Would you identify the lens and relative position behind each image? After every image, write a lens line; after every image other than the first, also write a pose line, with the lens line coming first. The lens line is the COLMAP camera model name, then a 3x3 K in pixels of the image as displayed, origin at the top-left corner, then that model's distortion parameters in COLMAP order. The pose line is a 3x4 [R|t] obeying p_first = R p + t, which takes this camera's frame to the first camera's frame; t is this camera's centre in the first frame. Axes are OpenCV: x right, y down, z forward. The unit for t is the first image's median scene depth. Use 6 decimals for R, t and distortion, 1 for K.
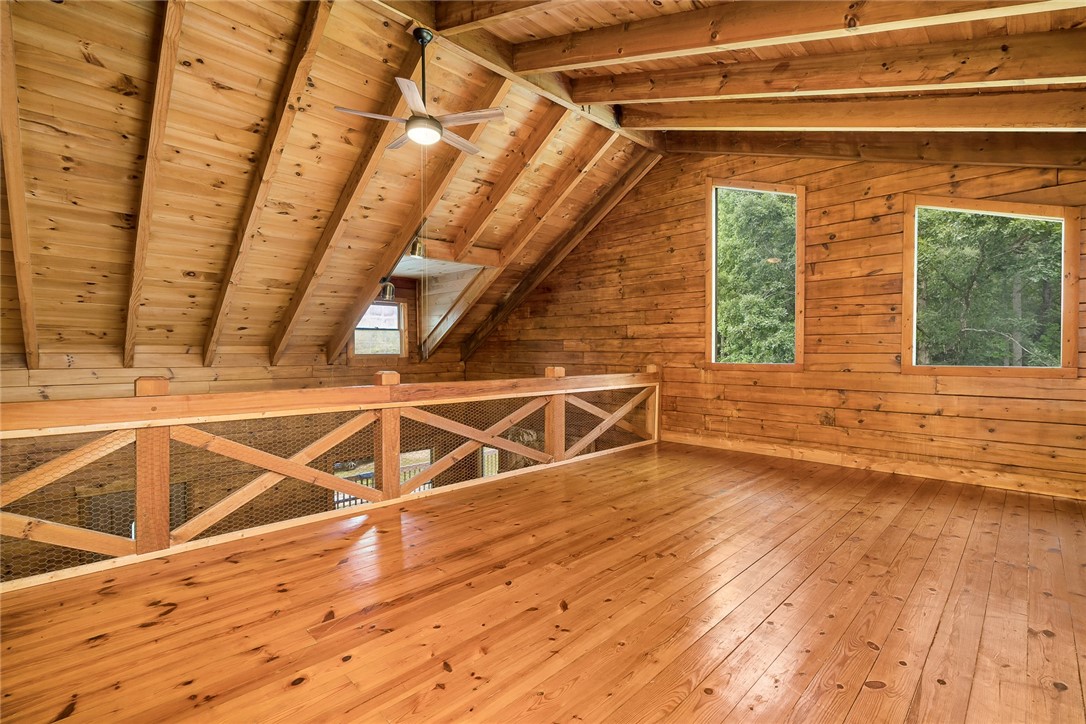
lens RADIAL K [[494.9, 0, 545.6], [0, 494.9, 357.7], [0, 0, 1]] dist [0.001052, 0.000429]
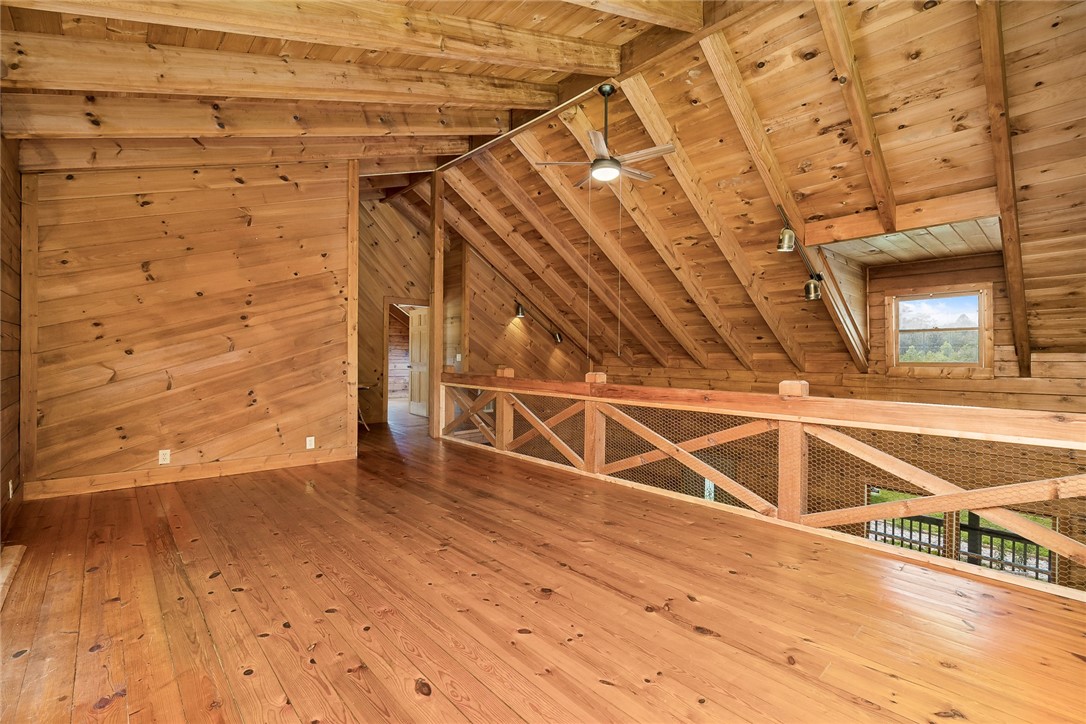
lens RADIAL K [[494.9, 0, 545.7], [0, 494.9, 358.8], [0, 0, 1]] dist [0.001052, 0.000429]
pose [[-0.062207, 0.001131, -0.998063, 0.749108], [-0.017476, 0.999845, 0.002222, -0.006547], [0.997910, 0.017581, -0.062178, 0.742705]]
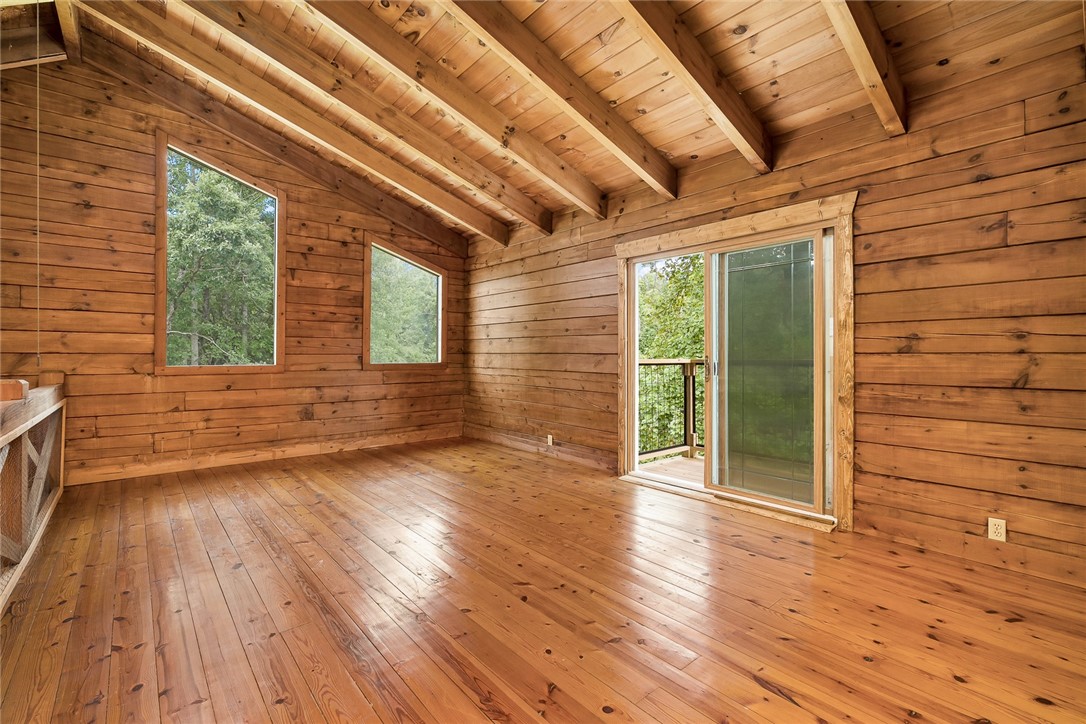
lens RADIAL K [[494.9, 0, 542.5], [0, 494.9, 358.2], [0, 0, 1]] dist [0.001052, 0.000429]
pose [[0.079576, -0.008969, 0.996788, -0.488442], [0.010413, 0.999912, 0.008165, -0.003922], [-0.996774, 0.009730, 0.079663, 0.402146]]
